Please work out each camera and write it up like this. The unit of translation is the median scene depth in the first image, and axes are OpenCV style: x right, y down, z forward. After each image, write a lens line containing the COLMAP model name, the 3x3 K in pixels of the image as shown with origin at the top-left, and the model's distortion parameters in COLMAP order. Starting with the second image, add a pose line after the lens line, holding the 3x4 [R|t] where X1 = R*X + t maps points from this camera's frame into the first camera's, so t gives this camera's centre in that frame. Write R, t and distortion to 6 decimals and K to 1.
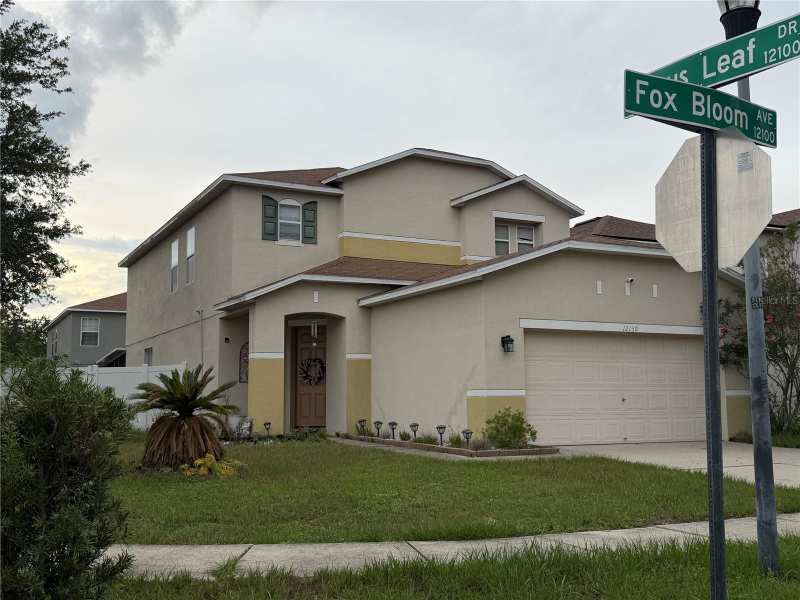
lens RADIAL K [[872.8, 0, 400.0], [0, 872.8, 300.0], [0, 0, 1]] dist [0.201876, 0.014378]
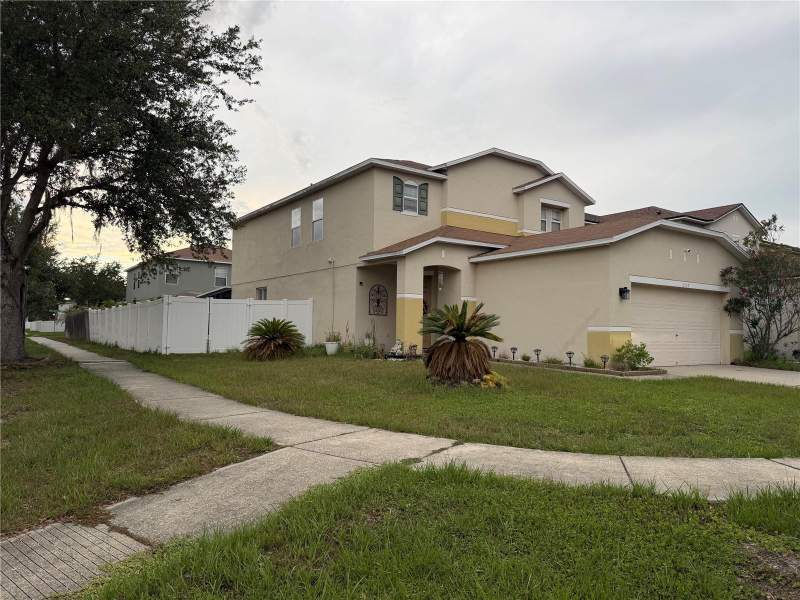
lens RADIAL K [[573.4, 0, 400.0], [0, 573.4, 300.0], [0, 0, 1]] dist [0.170056, -0.001548]
pose [[0.987996, 0.031212, 0.151294, -0.273050], [-0.040706, 0.997364, 0.060067, 0.015379], [-0.149020, -0.065504, 0.986662, 0.119236]]
